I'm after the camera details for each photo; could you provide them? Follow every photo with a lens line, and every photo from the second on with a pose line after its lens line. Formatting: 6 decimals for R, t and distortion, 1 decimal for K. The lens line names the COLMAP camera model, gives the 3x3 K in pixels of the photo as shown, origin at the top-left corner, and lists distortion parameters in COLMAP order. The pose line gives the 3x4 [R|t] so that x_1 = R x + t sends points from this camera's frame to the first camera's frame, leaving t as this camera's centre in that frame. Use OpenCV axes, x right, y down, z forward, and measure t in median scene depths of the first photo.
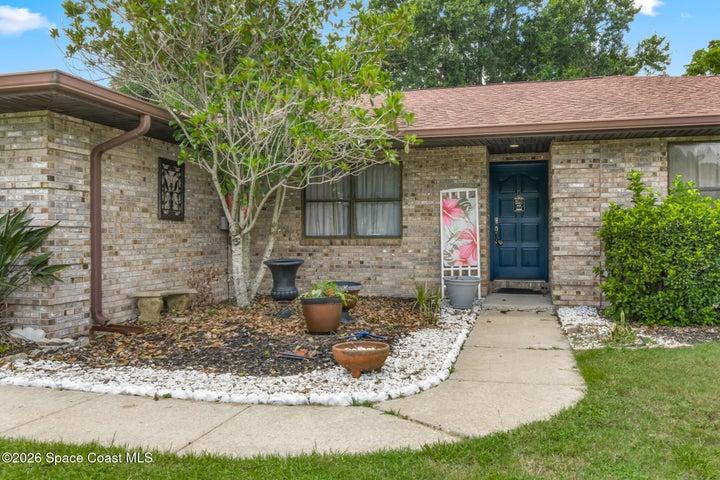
lens RADIAL K [[599.6, 0, 361.2], [0, 599.6, 233.1], [0, 0, 1]] dist [0.004522, -0.002736]
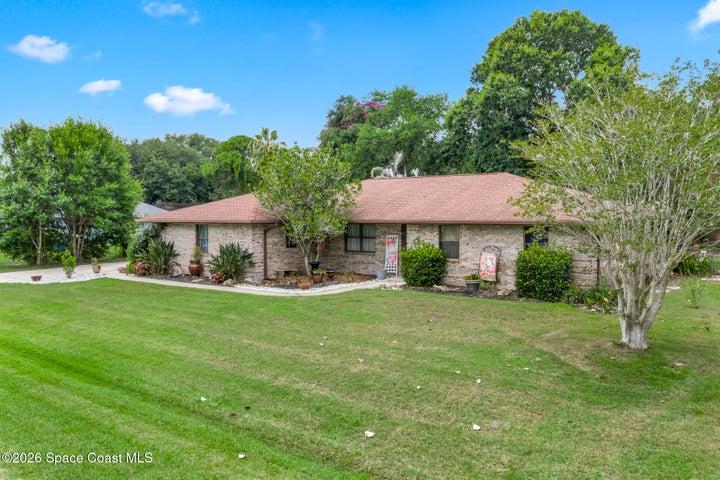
lens RADIAL K [[599.6, 0, 361.2], [0, 599.6, 233.1], [0, 0, 1]] dist [0.004522, -0.002736]
pose [[0.924108, 0.012691, -0.381921, 1.467559], [0.002497, 0.999226, 0.039247, -0.262605], [0.382124, -0.037222, 0.923361, -2.112472]]
